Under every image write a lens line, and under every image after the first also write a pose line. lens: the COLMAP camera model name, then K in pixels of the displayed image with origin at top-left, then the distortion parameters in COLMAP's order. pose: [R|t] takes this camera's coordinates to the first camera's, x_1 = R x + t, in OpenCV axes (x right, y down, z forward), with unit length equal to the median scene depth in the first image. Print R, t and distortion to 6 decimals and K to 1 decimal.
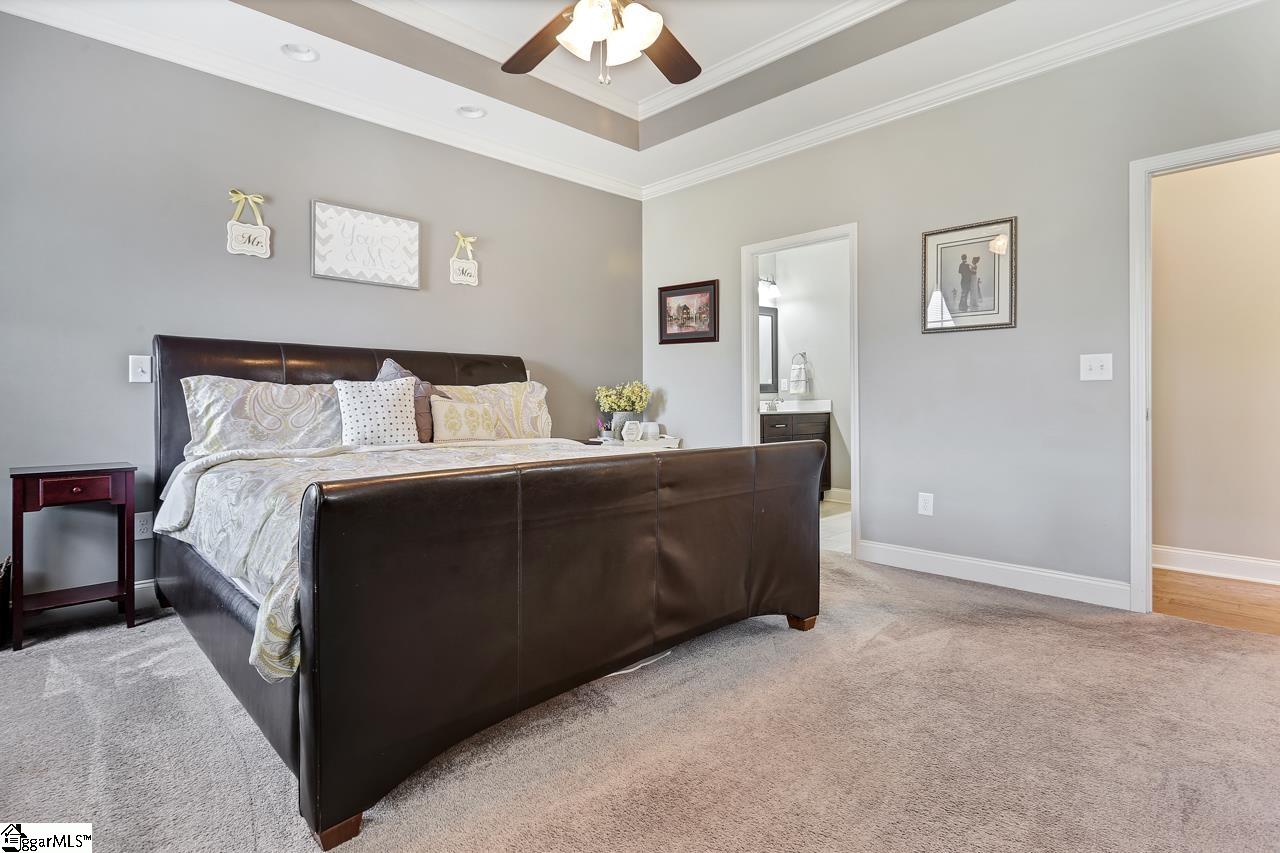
lens RADIAL K [[626.7, 0, 632.2], [0, 626.7, 400.2], [0, 0, 1]] dist [0.000515, 0.000893]
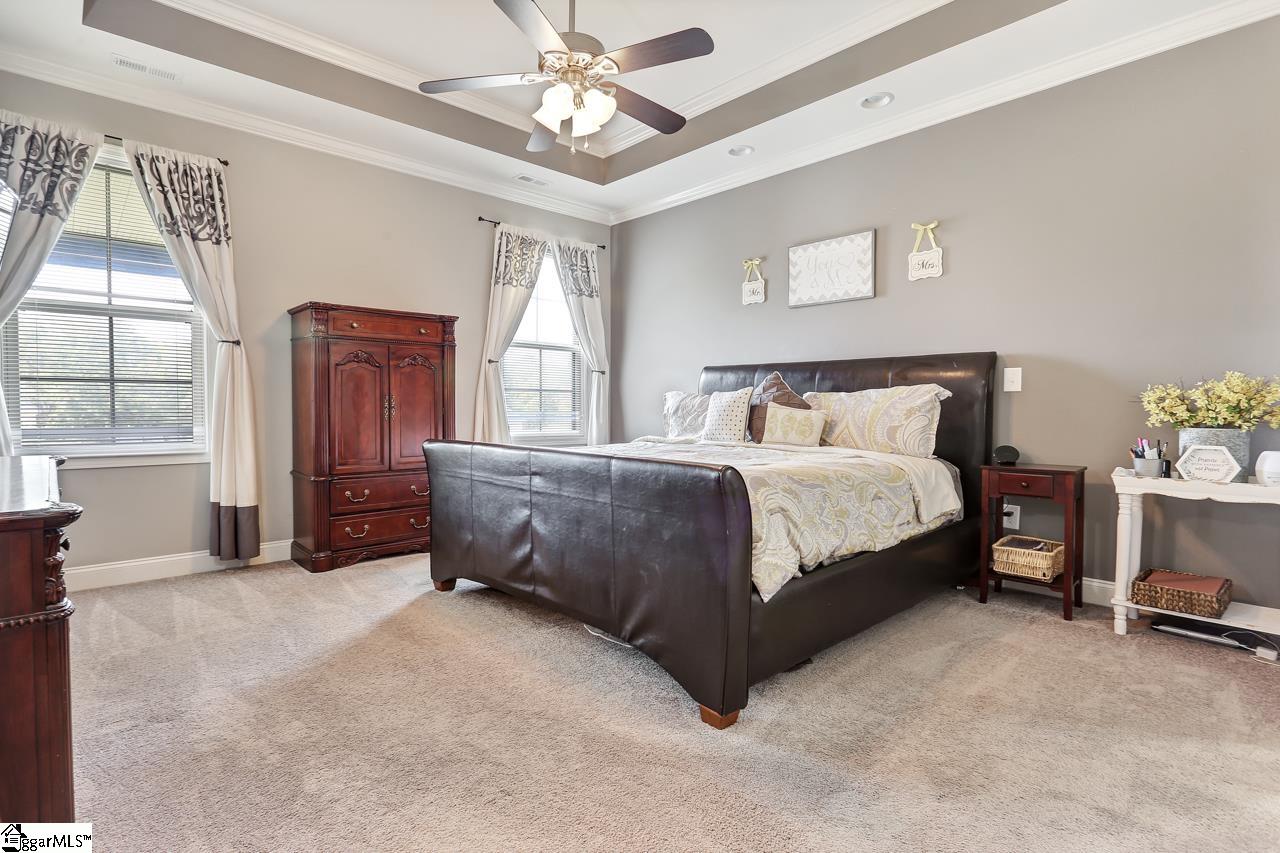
lens RADIAL K [[626.7, 0, 639.3], [0, 626.7, 426.2], [0, 0, 1]] dist [0.000515, 0.000893]
pose [[0.006656, 0.032623, -0.999446, 0.730076], [-0.001881, 0.999466, 0.032611, -0.001061], [0.999976, 0.001663, 0.006714, 0.667649]]
